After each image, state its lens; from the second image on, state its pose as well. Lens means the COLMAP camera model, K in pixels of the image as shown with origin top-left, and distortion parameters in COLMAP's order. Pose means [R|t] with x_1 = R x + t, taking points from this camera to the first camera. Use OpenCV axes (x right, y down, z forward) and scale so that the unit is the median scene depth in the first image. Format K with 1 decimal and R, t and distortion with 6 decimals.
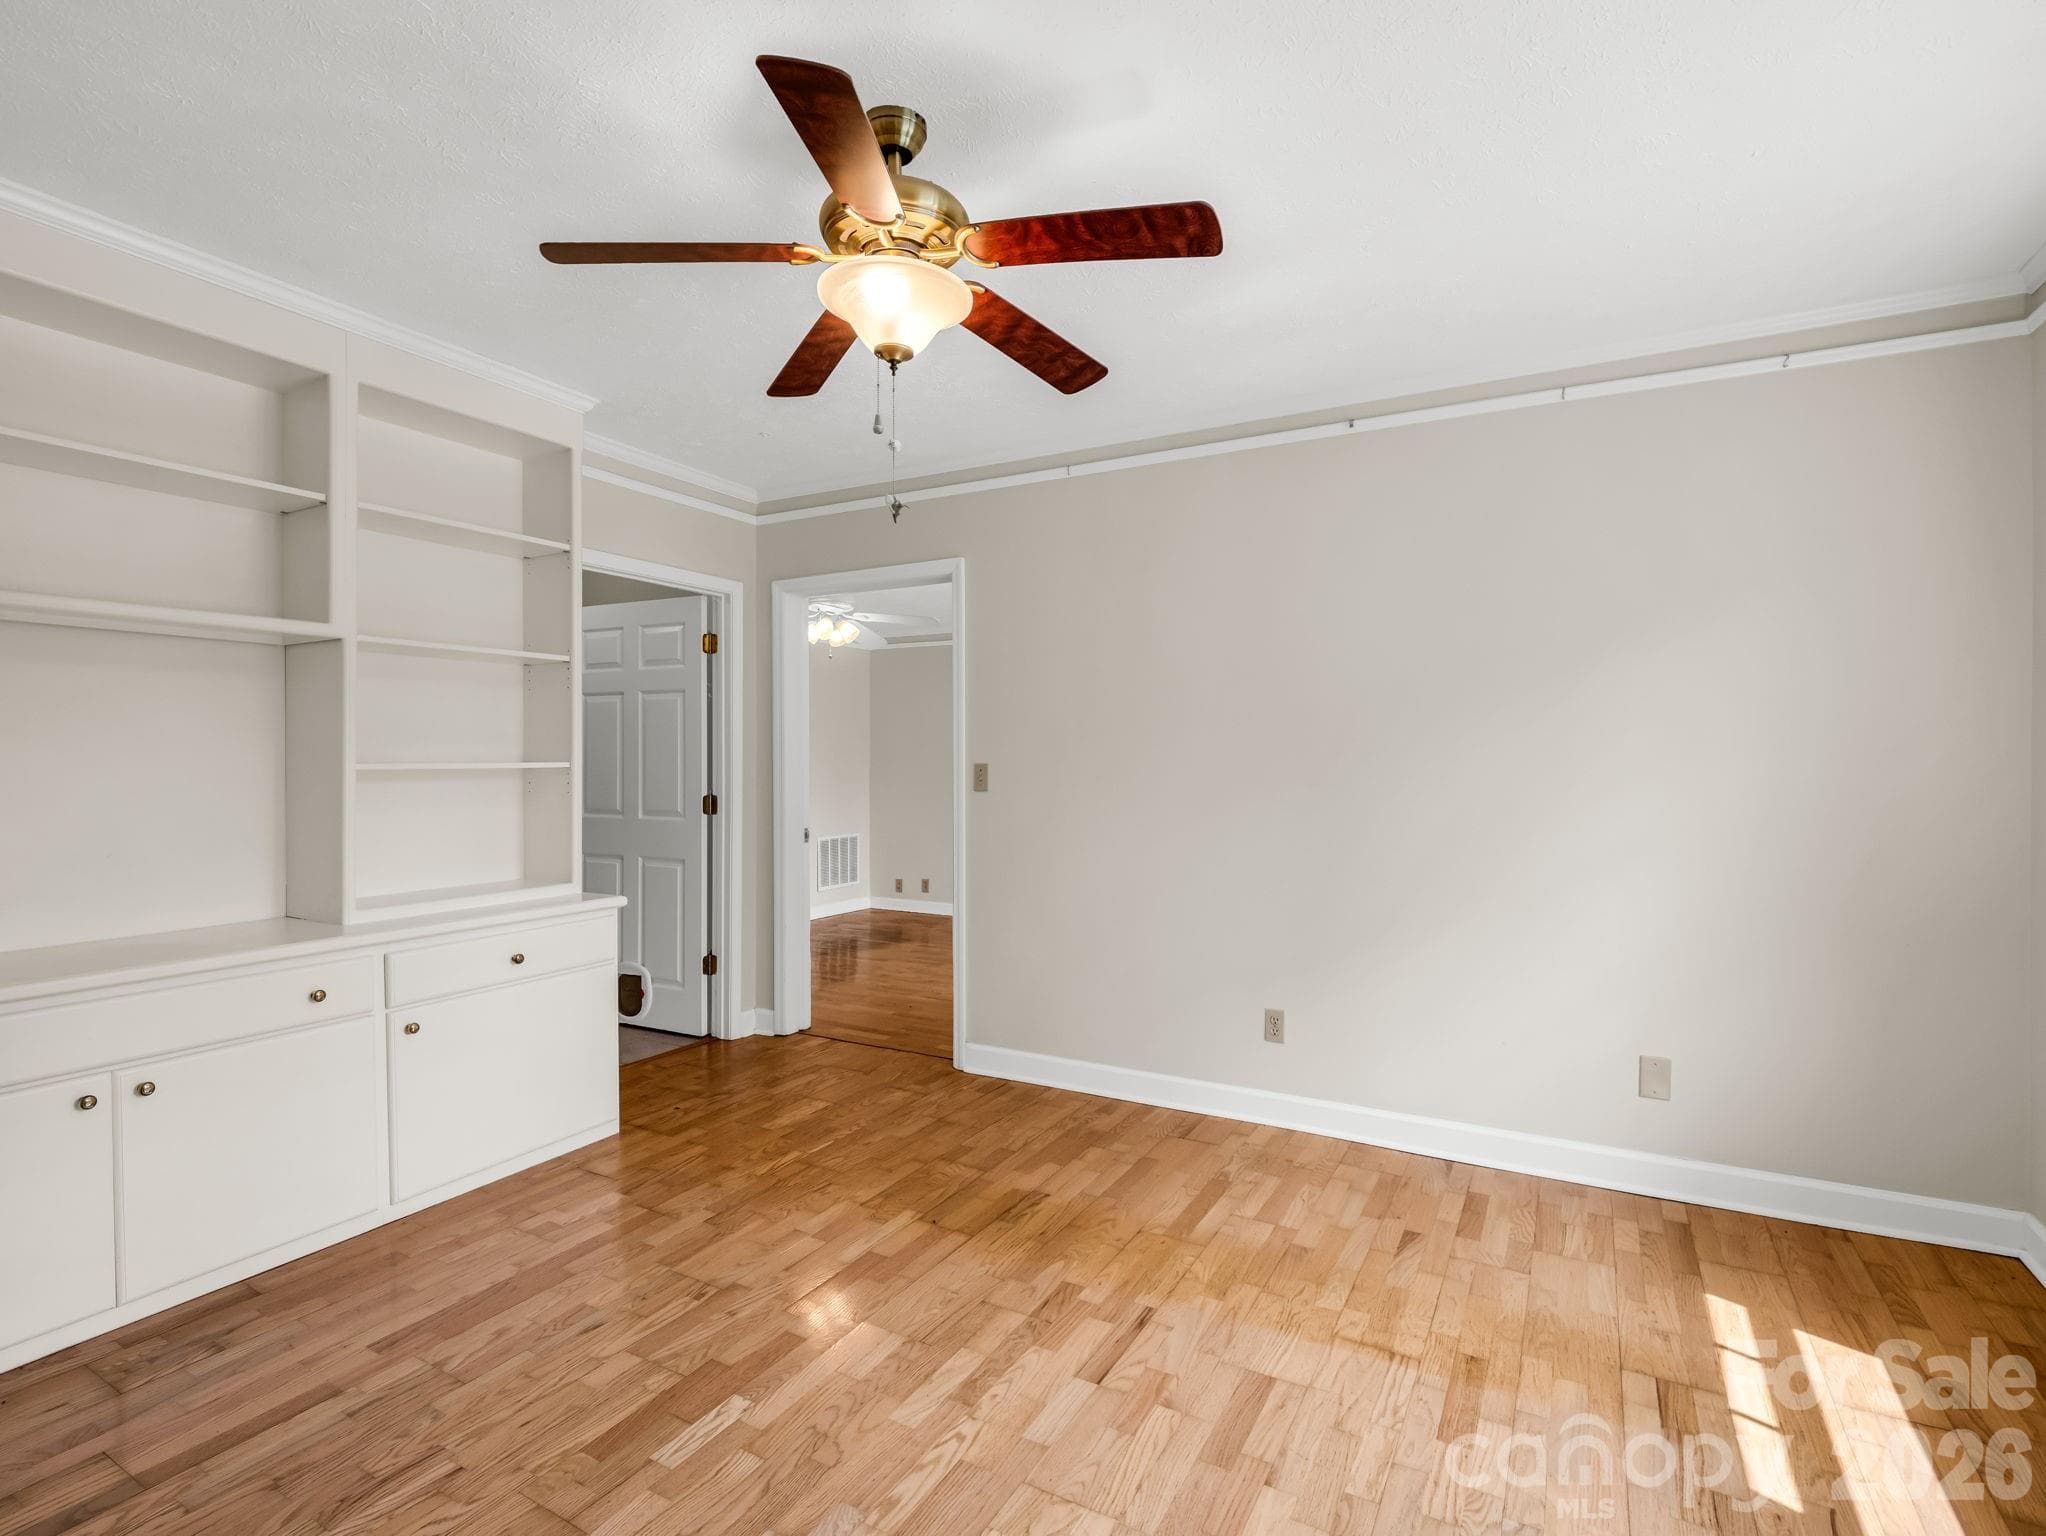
lens RADIAL K [[1031.7, 0, 1017.2], [0, 1031.7, 763.9], [0, 0, 1]] dist [-0.009929, -0.000251]
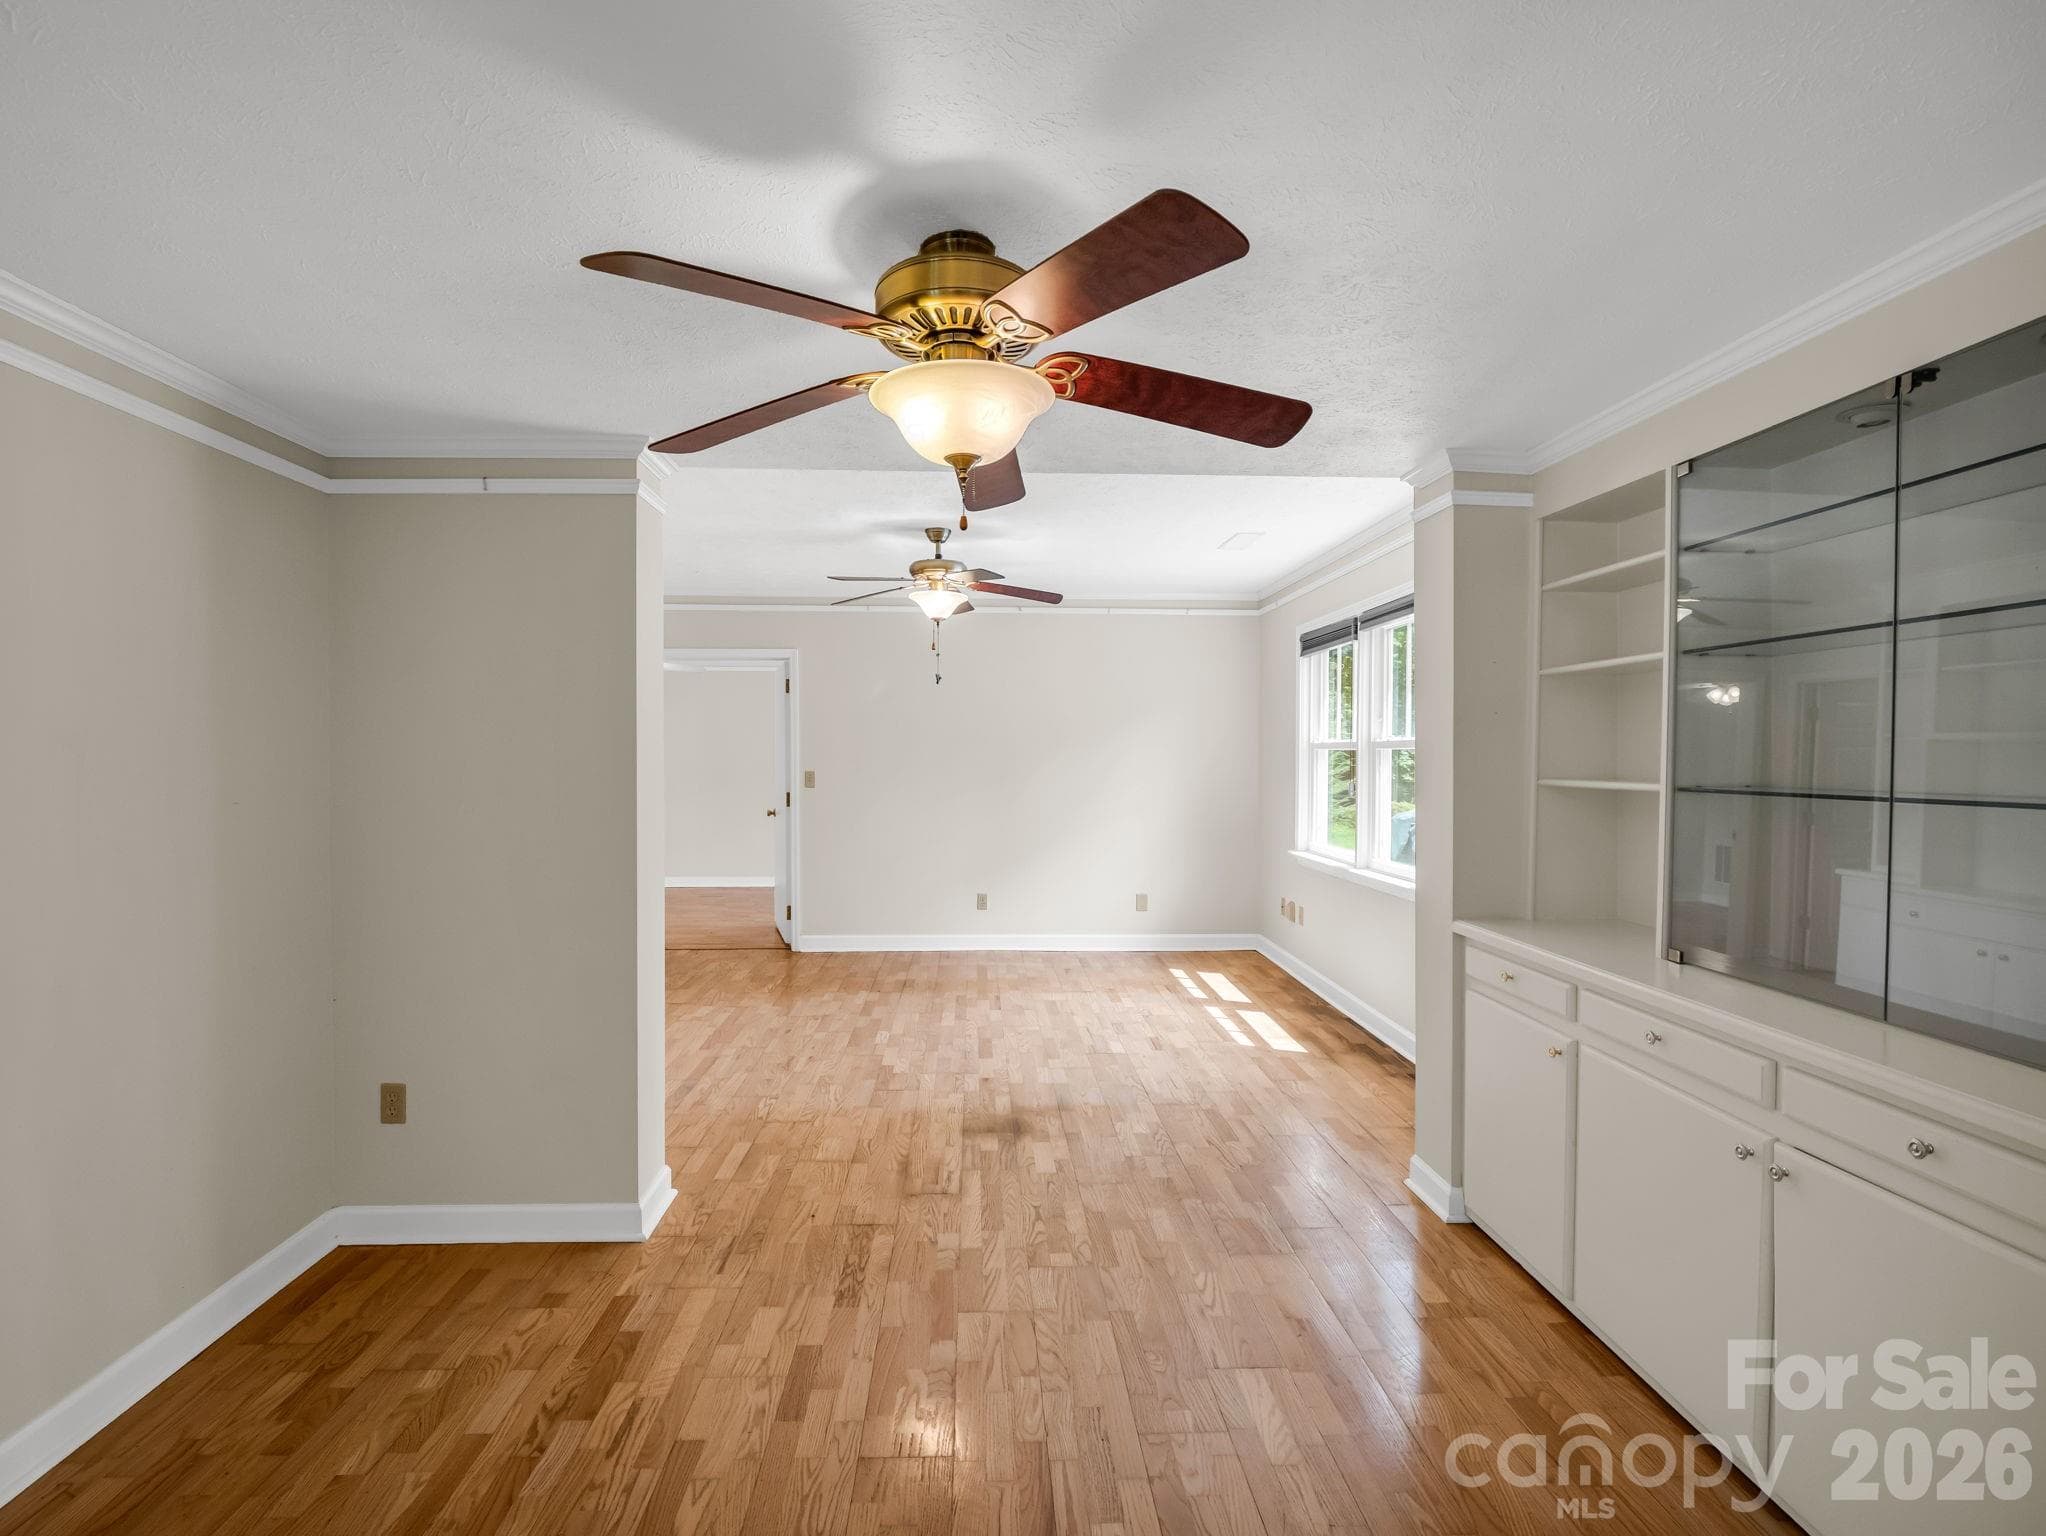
lens RADIAL K [[1031.7, 0, 1034.3], [0, 1031.7, 774.7], [0, 0, 1]] dist [-0.009929, -0.000251]
pose [[0.844581, -0.006074, 0.535394, -1.157716], [-0.001513, 0.999905, 0.013729, -0.034464], [-0.535426, -0.012405, 0.844491, -1.178232]]
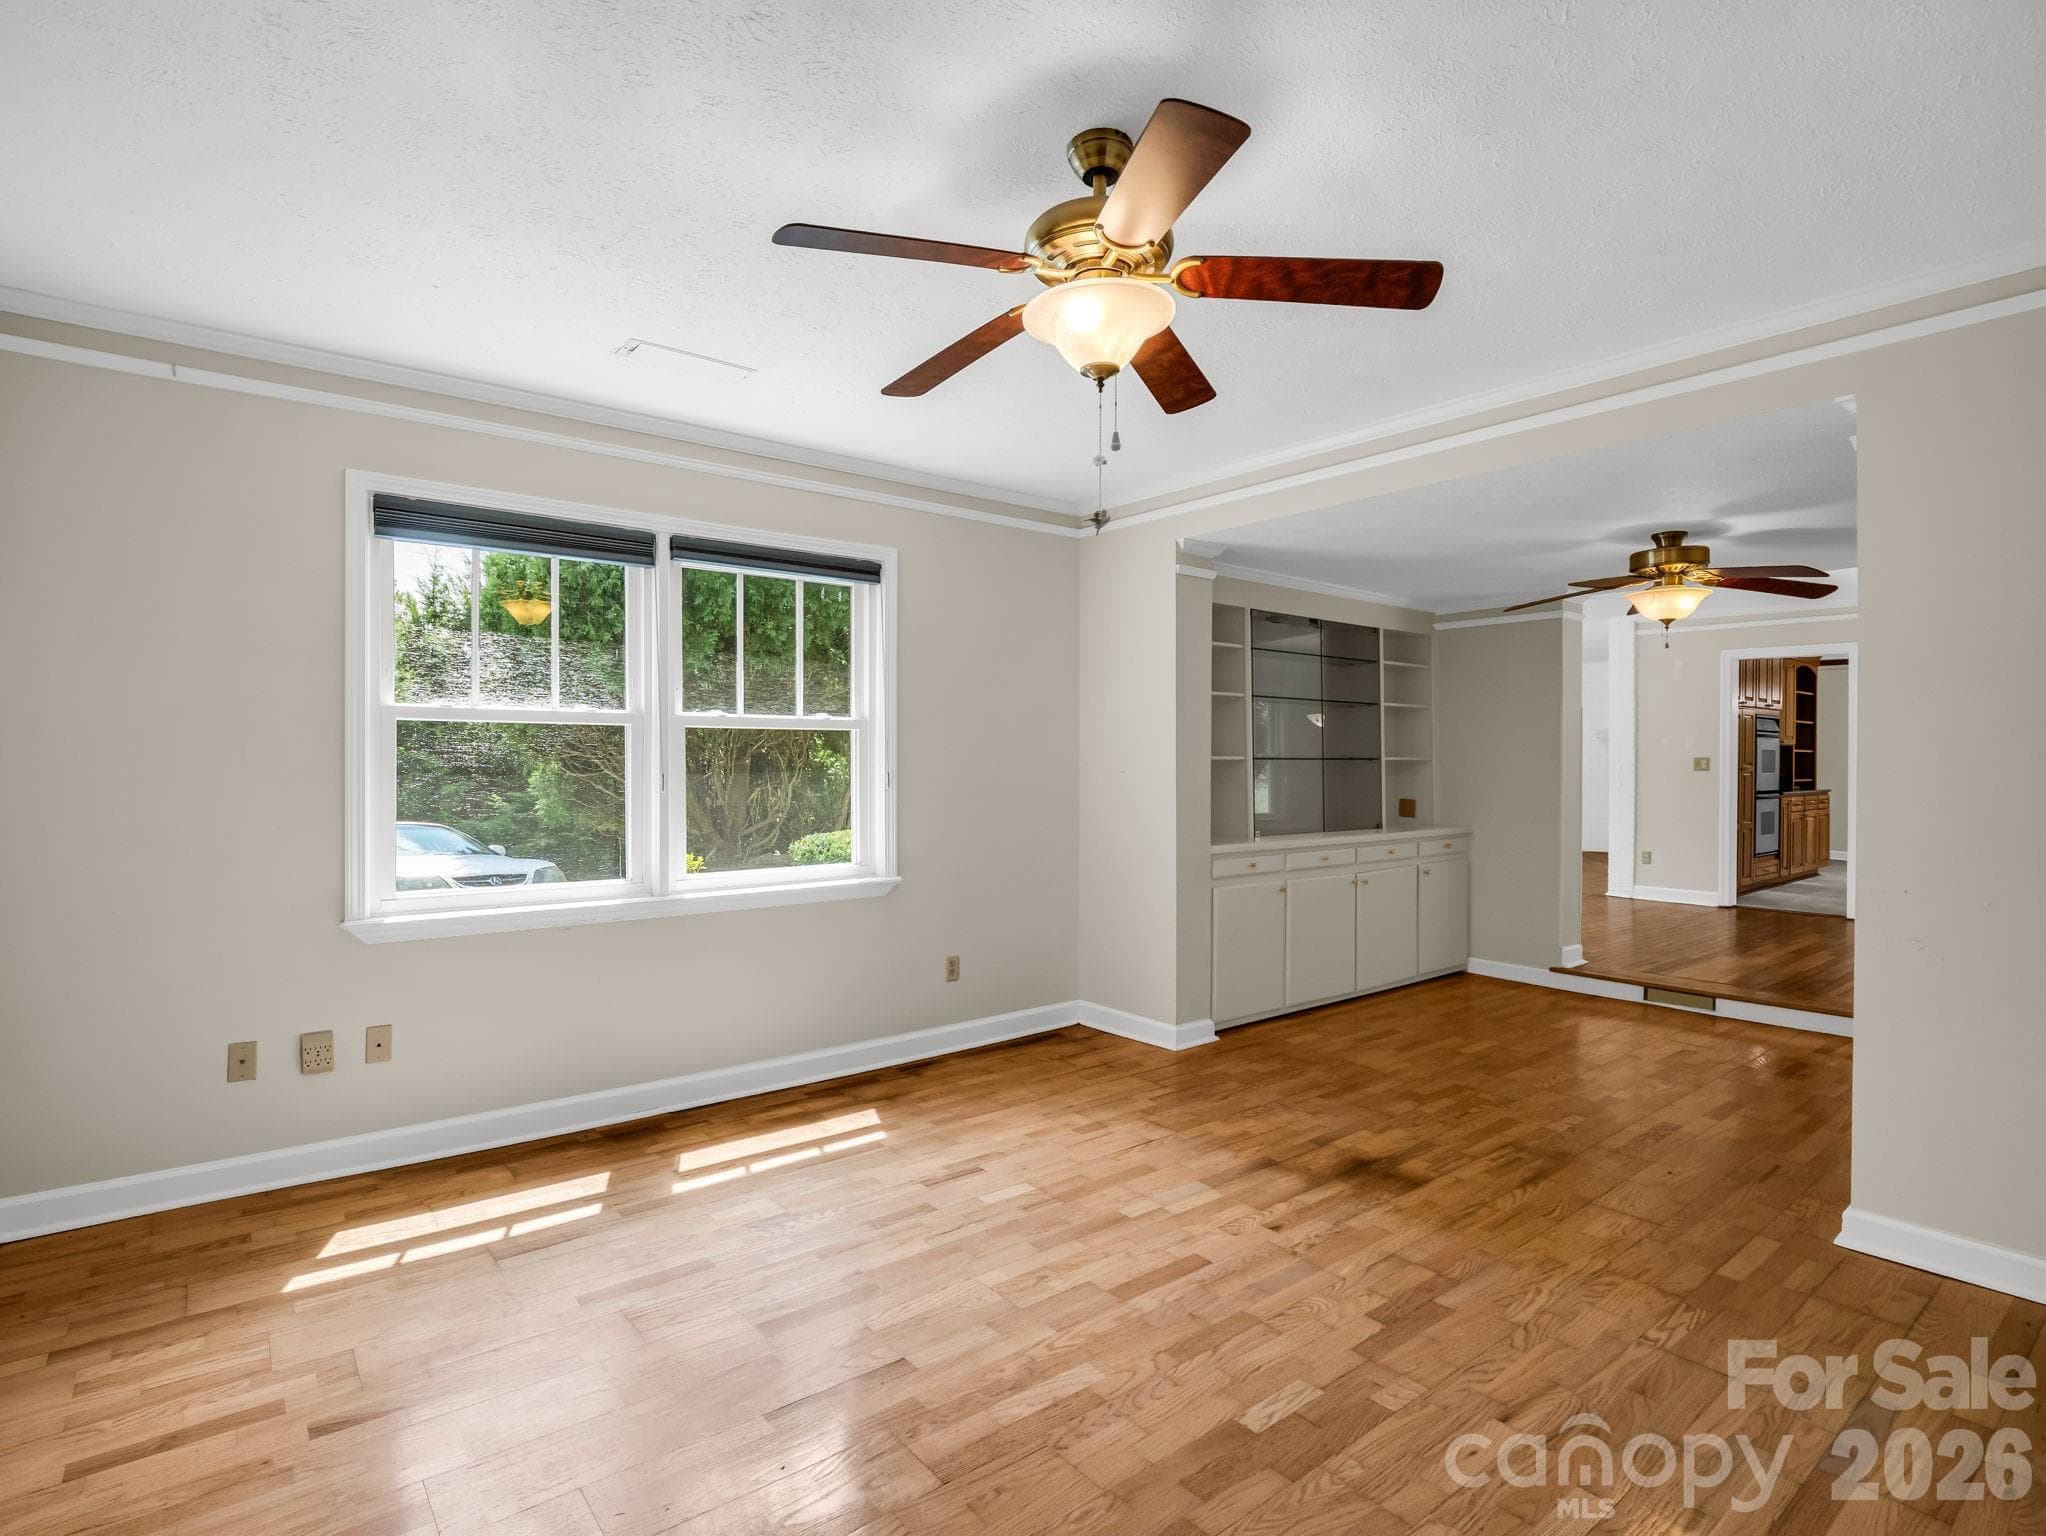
lens RADIAL K [[1031.7, 0, 1013.6], [0, 1031.7, 755.0], [0, 0, 1]] dist [-0.009929, -0.000251]
pose [[-0.927531, -0.005390, 0.373708, -0.372123], [-0.003420, 0.999977, 0.005933, -0.012800], [-0.373731, 0.004225, -0.927527, 1.748037]]
